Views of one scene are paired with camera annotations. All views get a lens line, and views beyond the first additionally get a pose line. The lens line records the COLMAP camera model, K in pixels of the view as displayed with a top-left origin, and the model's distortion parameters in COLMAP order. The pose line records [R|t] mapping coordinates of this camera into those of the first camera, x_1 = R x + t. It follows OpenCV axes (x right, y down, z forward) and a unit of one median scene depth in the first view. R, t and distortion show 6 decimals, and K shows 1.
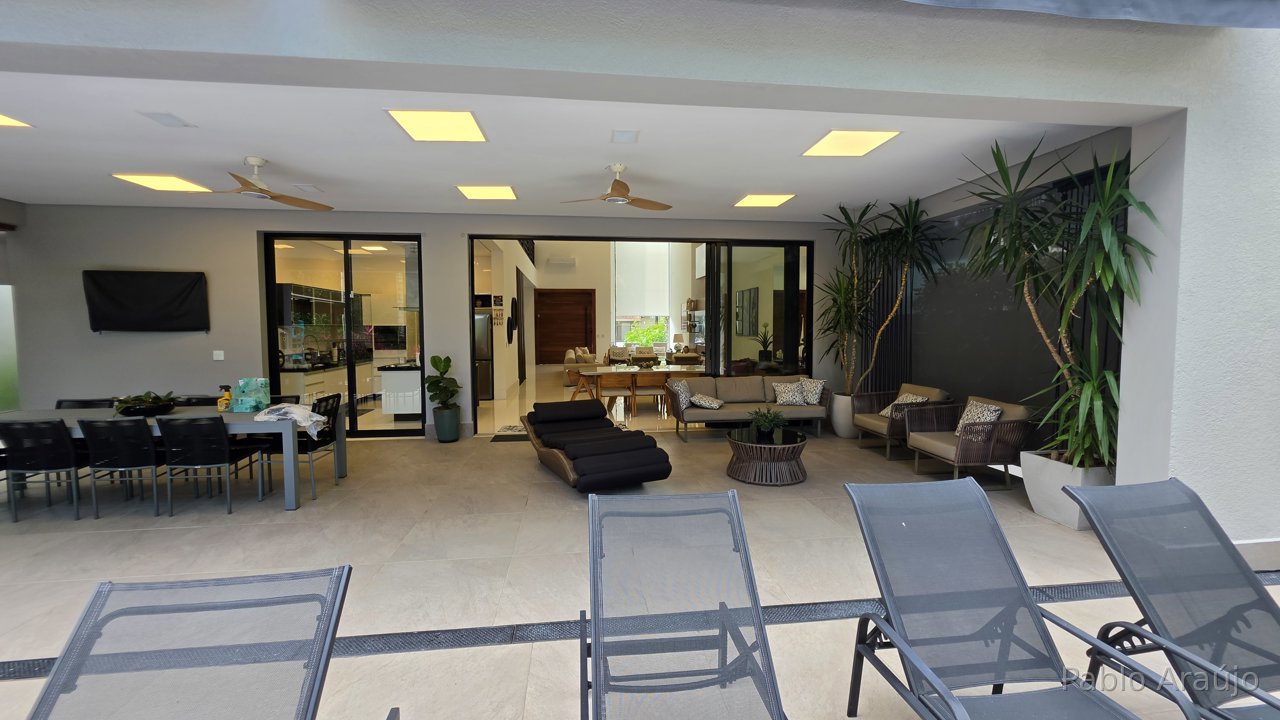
lens RADIAL K [[511.8, 0, 631.9], [0, 511.8, 356.3], [0, 0, 1]] dist [-0.003679, 0.000024]
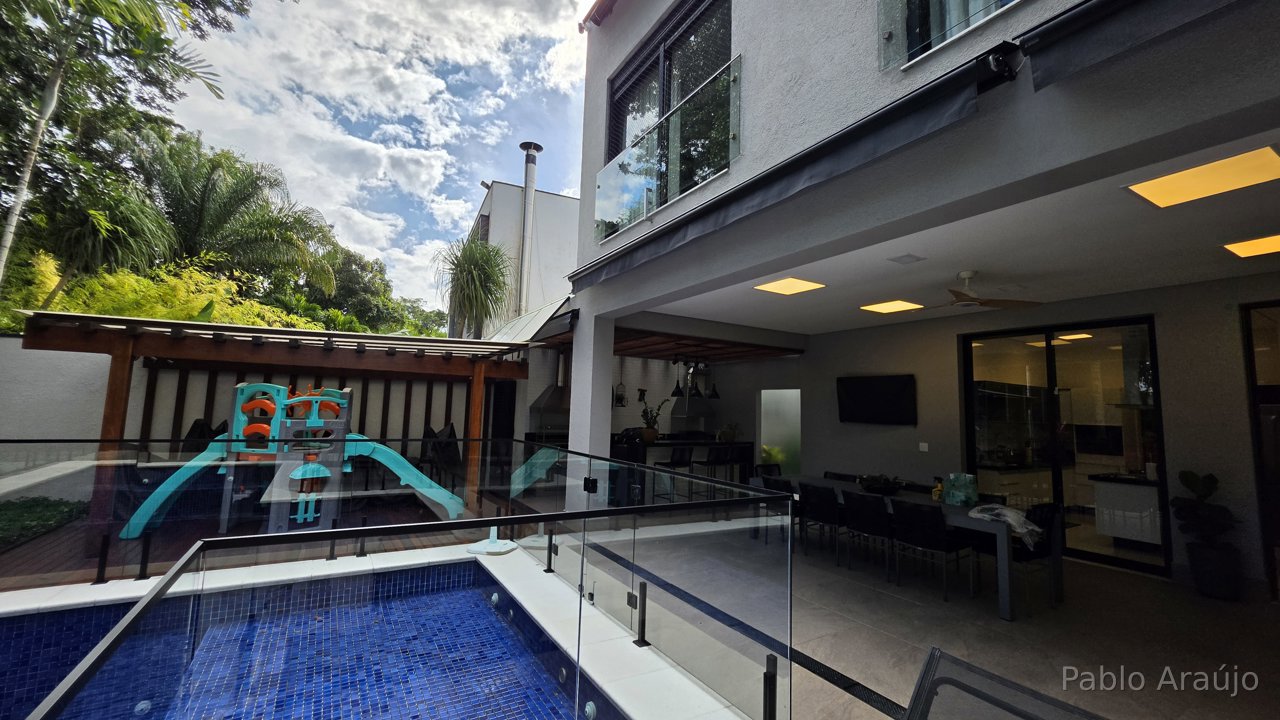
lens RADIAL K [[511.8, 0, 647.4], [0, 511.8, 356.1], [0, 0, 1]] dist [-0.003679, 0.000024]
pose [[0.418144, -0.079132, -0.904927, -0.038553], [-0.085142, 0.988399, -0.125773, -0.008844], [0.904382, 0.129639, 0.406556, -0.052941]]
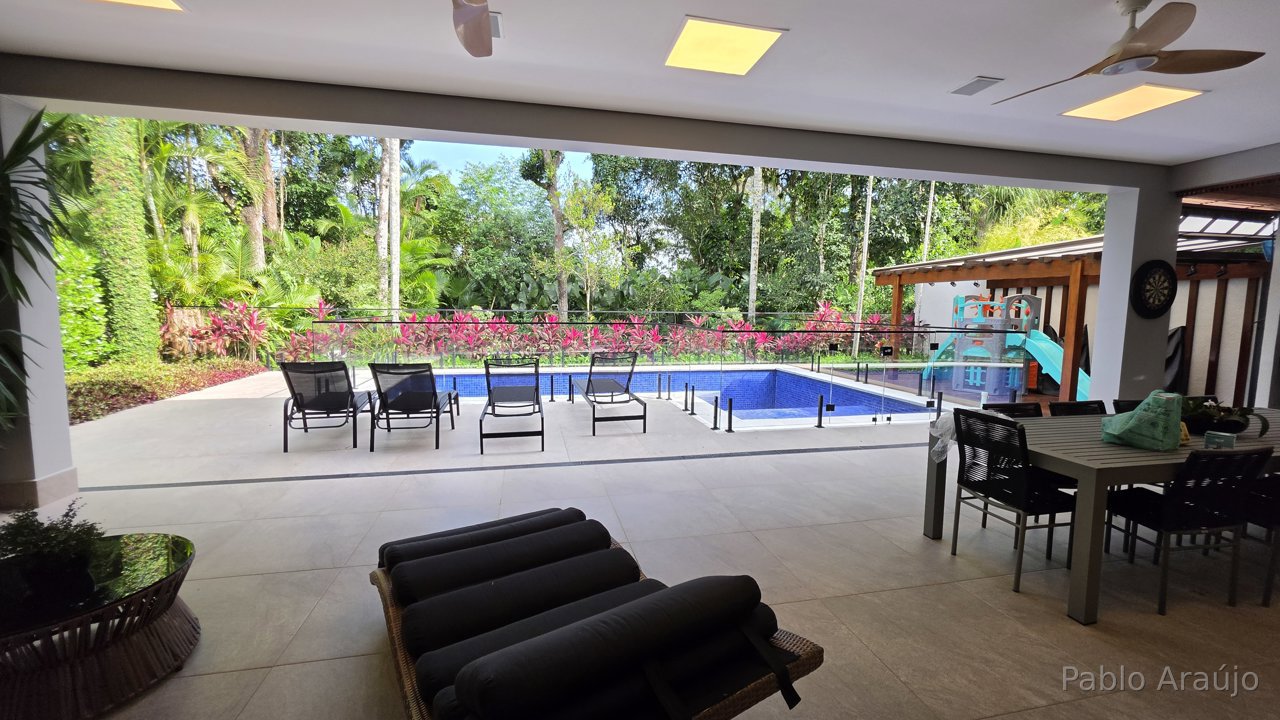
lens RADIAL K [[511.8, 0, 640.1], [0, 511.8, 355.6], [0, 0, 1]] dist [-0.003679, 0.000024]
pose [[-0.995427, -0.004350, -0.095424, -0.132064], [-0.019220, 0.987653, 0.155476, -0.071756], [0.093569, 0.156599, -0.983220, 1.448272]]
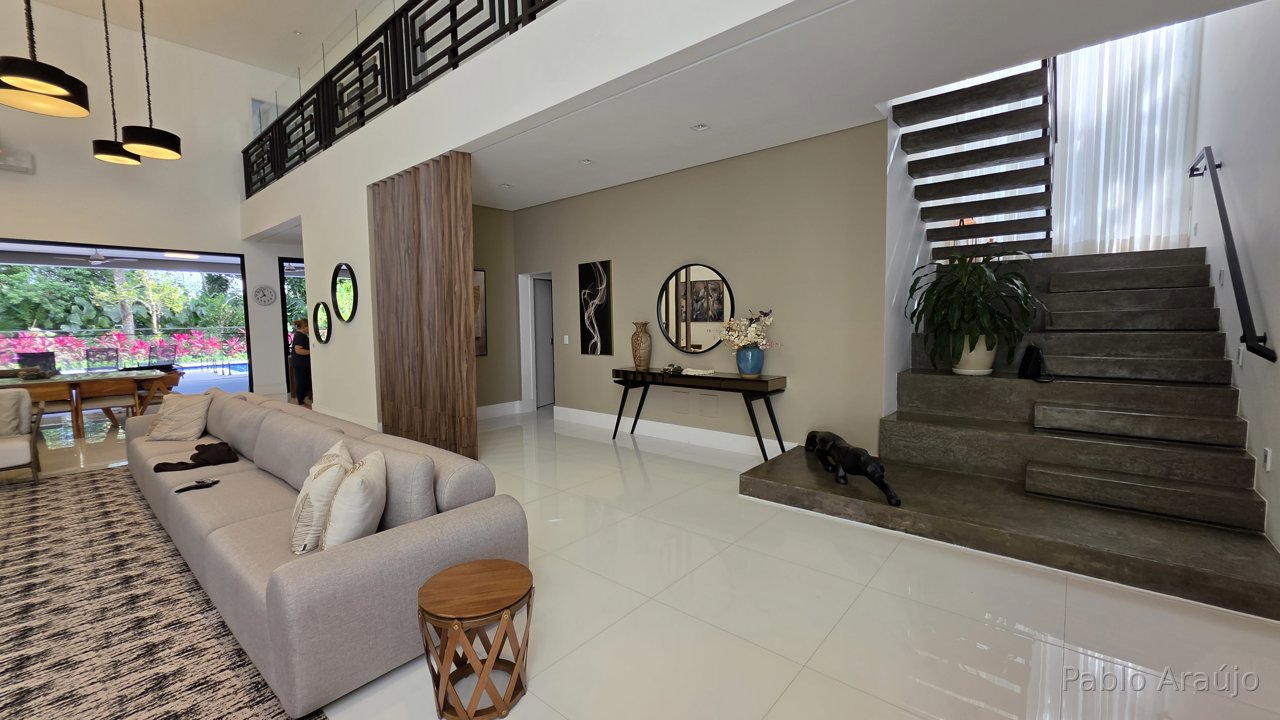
lens RADIAL K [[511.8, 0, 647.1], [0, 511.8, 356.2], [0, 0, 1]] dist [-0.003679, 0.000024]
pose [[-0.738465, 0.062585, -0.671382, -0.185555], [-0.026975, 0.992144, 0.122156, -0.139164], [0.673753, 0.108319, -0.730975, 2.471554]]
